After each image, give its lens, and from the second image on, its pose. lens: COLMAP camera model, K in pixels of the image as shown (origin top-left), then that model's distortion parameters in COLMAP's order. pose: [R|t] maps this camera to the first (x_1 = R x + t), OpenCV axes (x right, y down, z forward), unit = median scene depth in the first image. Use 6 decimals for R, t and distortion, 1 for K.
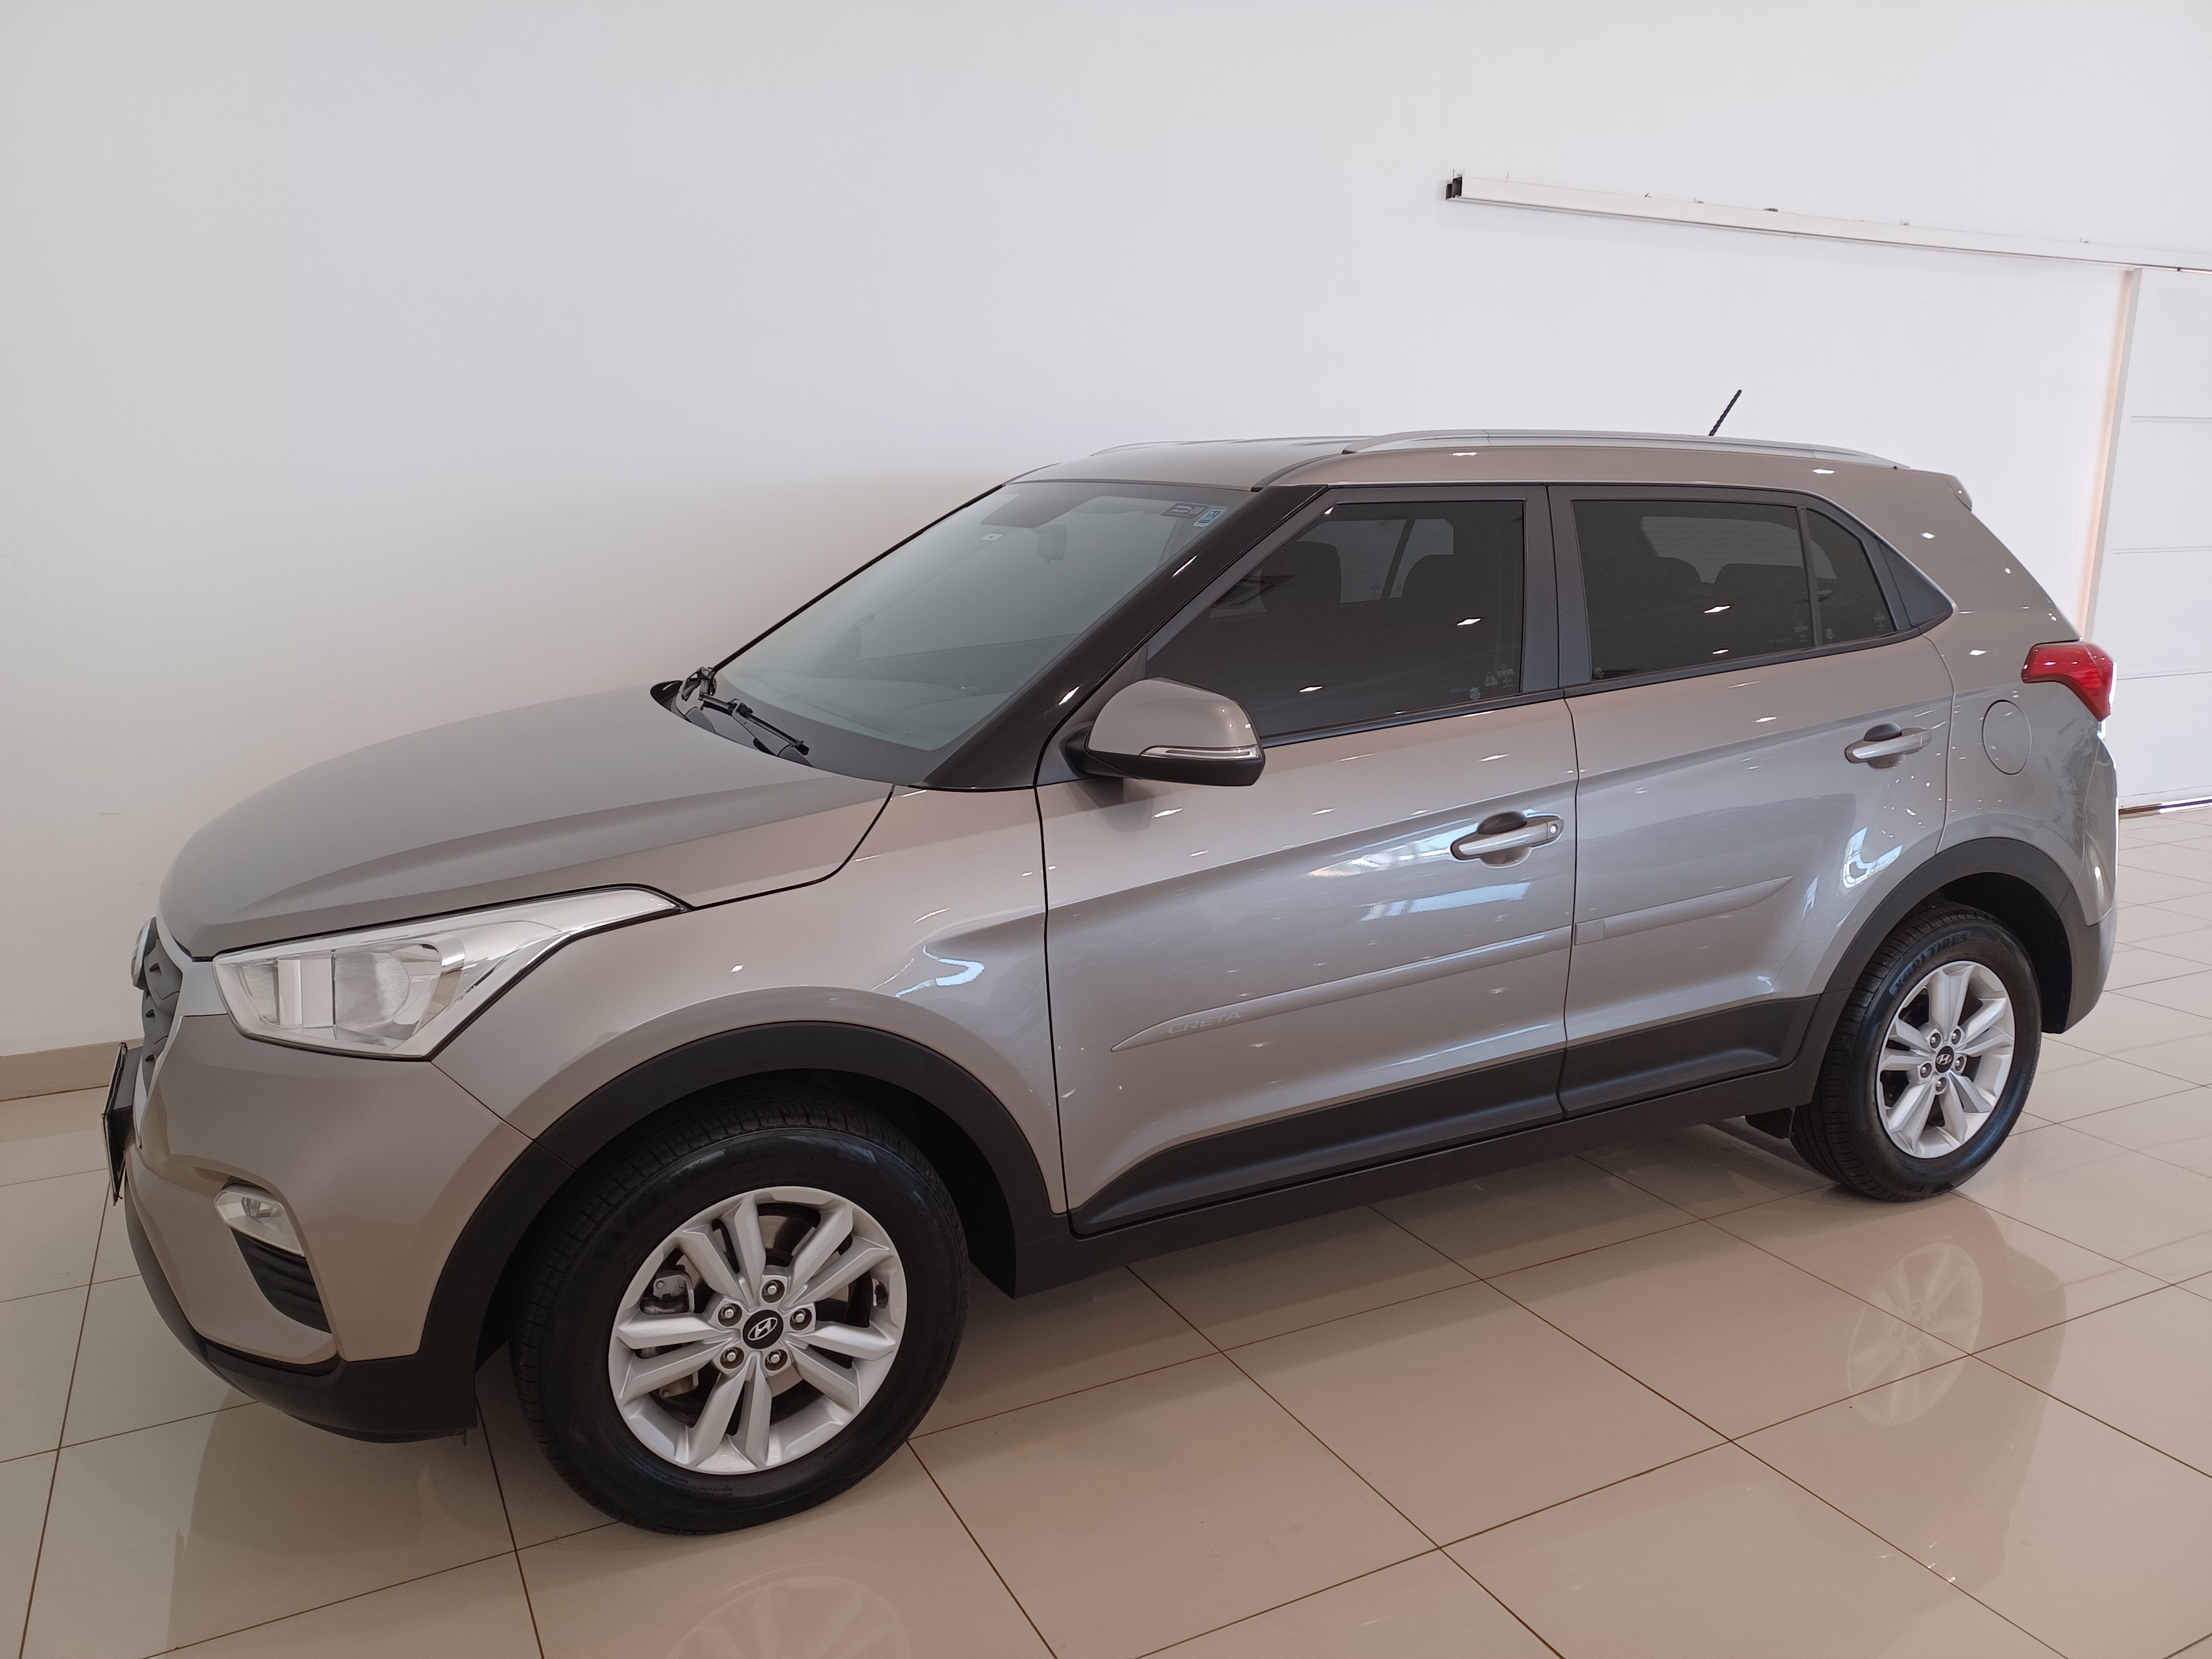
lens RADIAL K [[1666.4, 0, 1106.0], [0, 1666.4, 829.5], [0, 0, 1]] dist [0.002796, 0.005441]
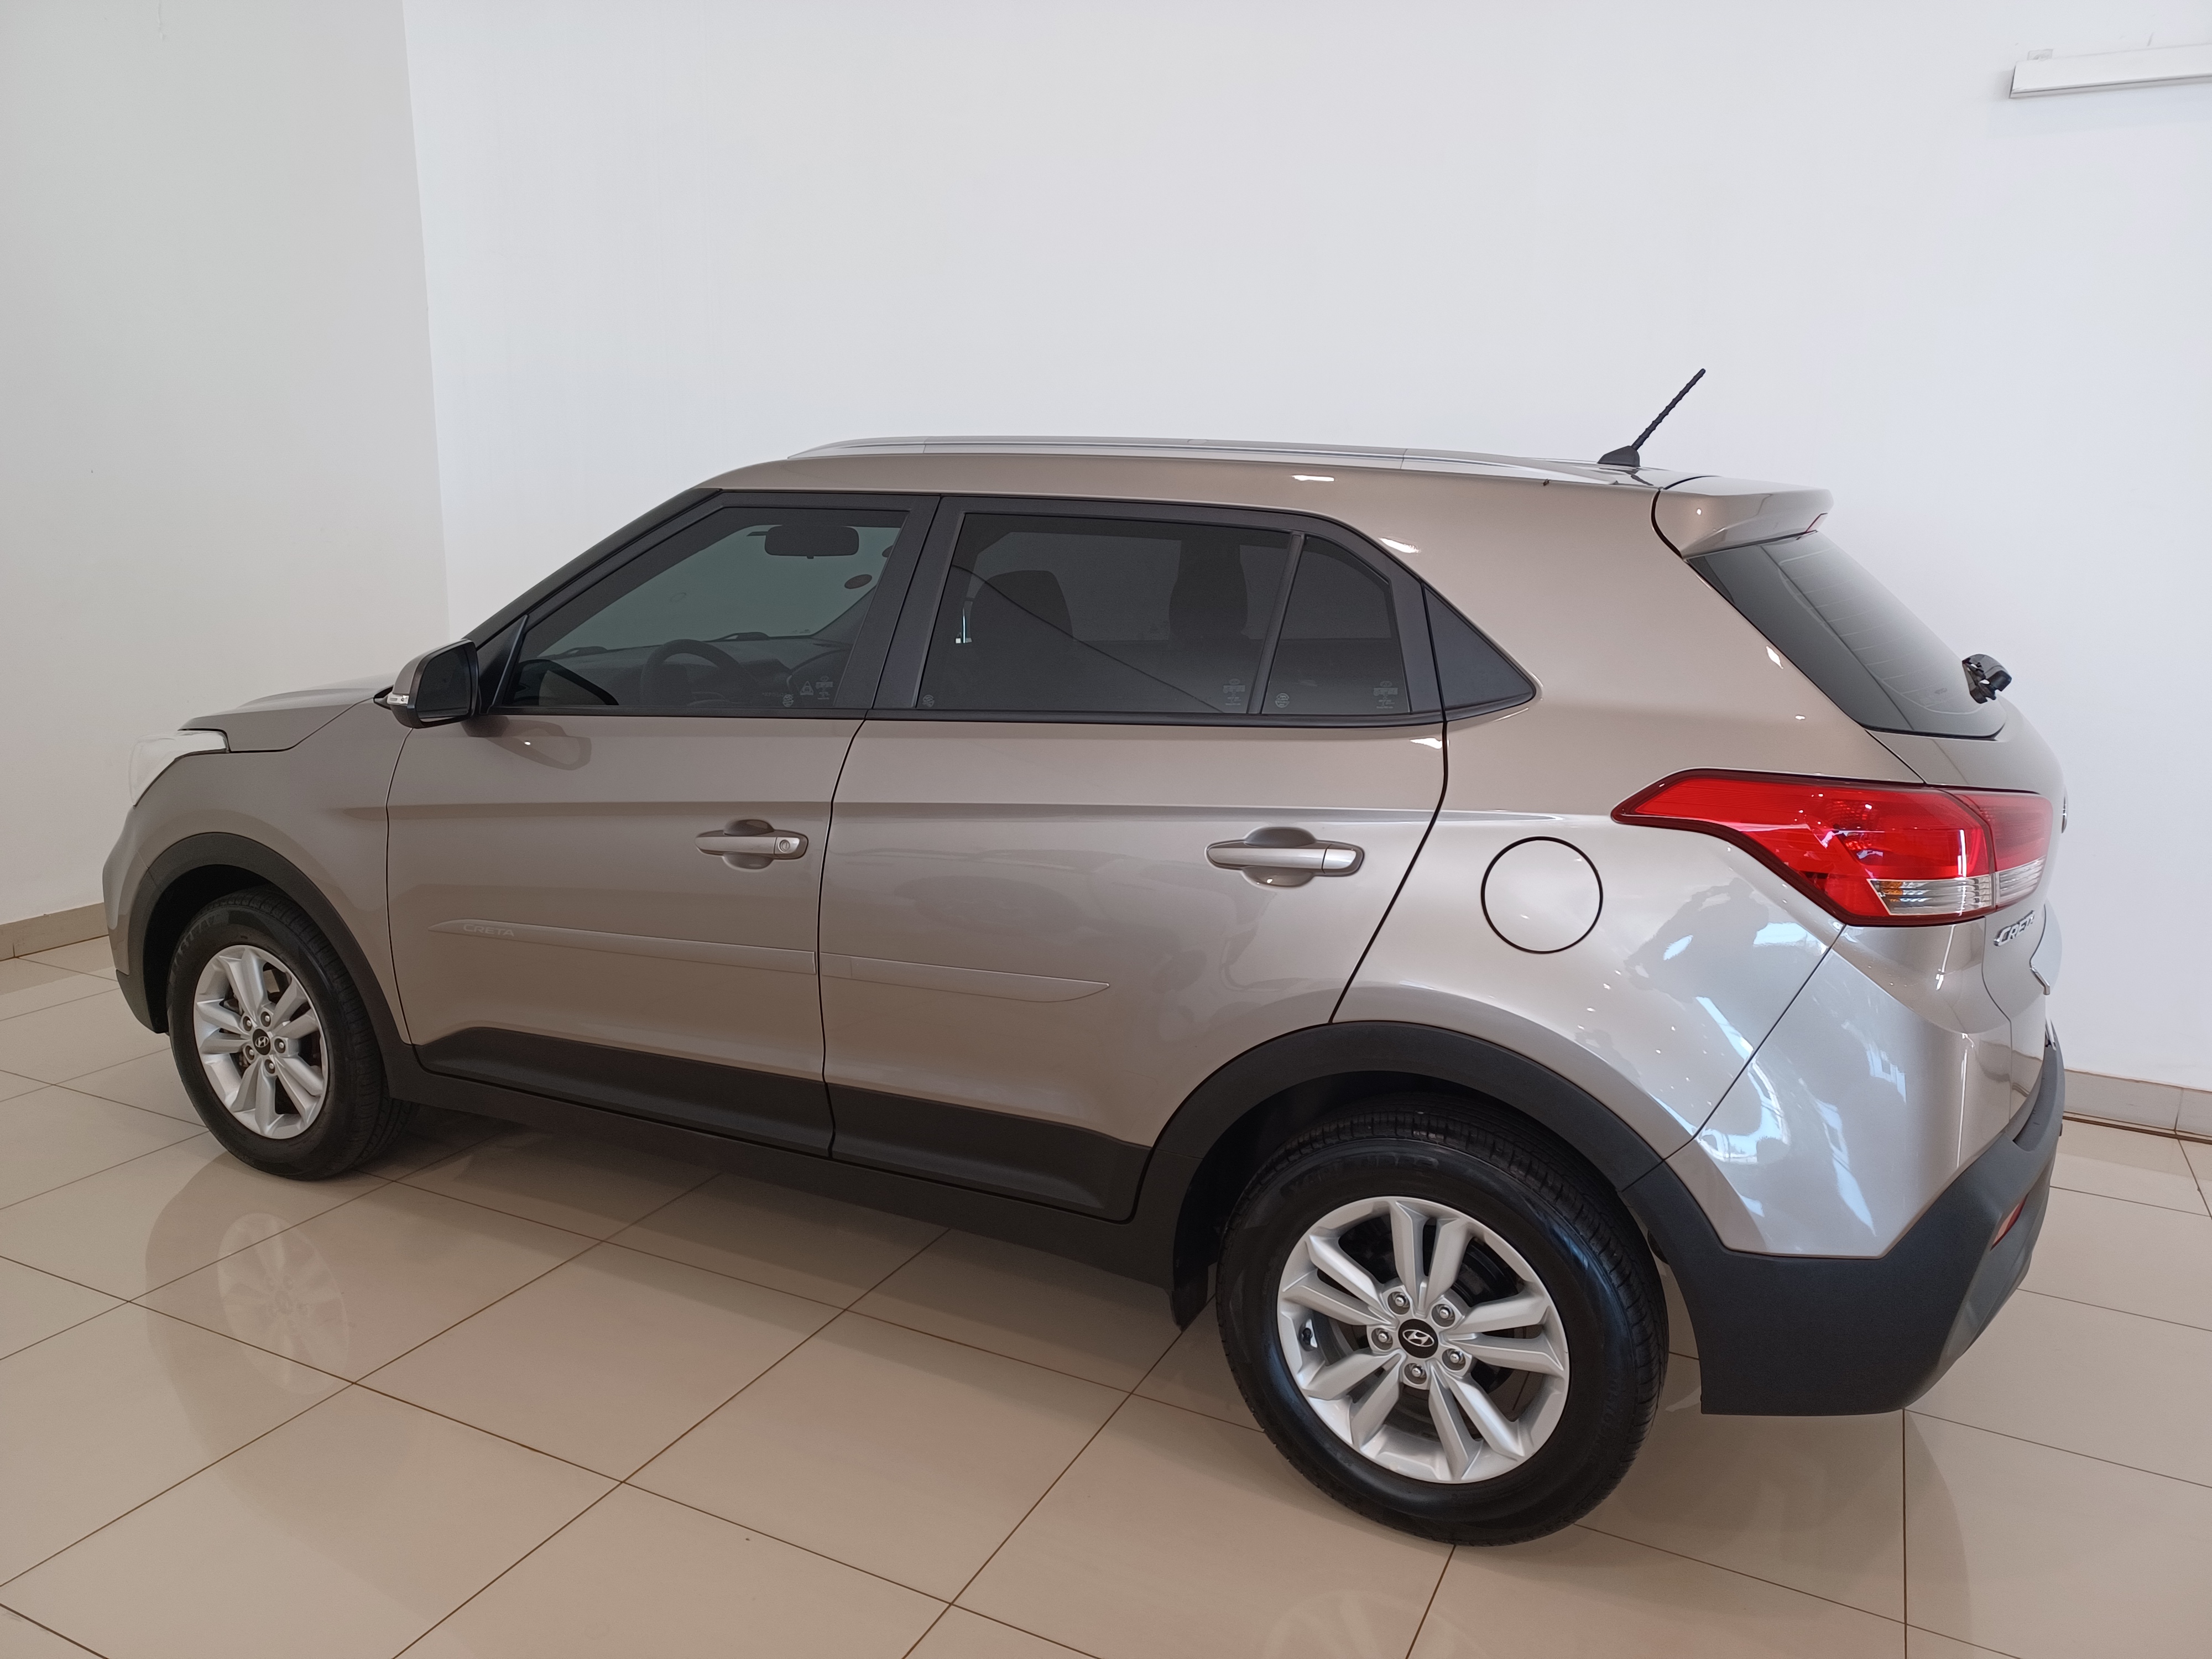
lens RADIAL K [[1637.0, 0, 1106.0], [0, 1637.0, 829.5], [0, 0, 1]] dist [0.076624, 0.001123]
pose [[0.570618, 0.171441, -0.803121, 0.998936], [-0.185144, 0.979644, 0.077578, -0.103065], [0.800073, 0.104425, 0.590744, 0.500514]]
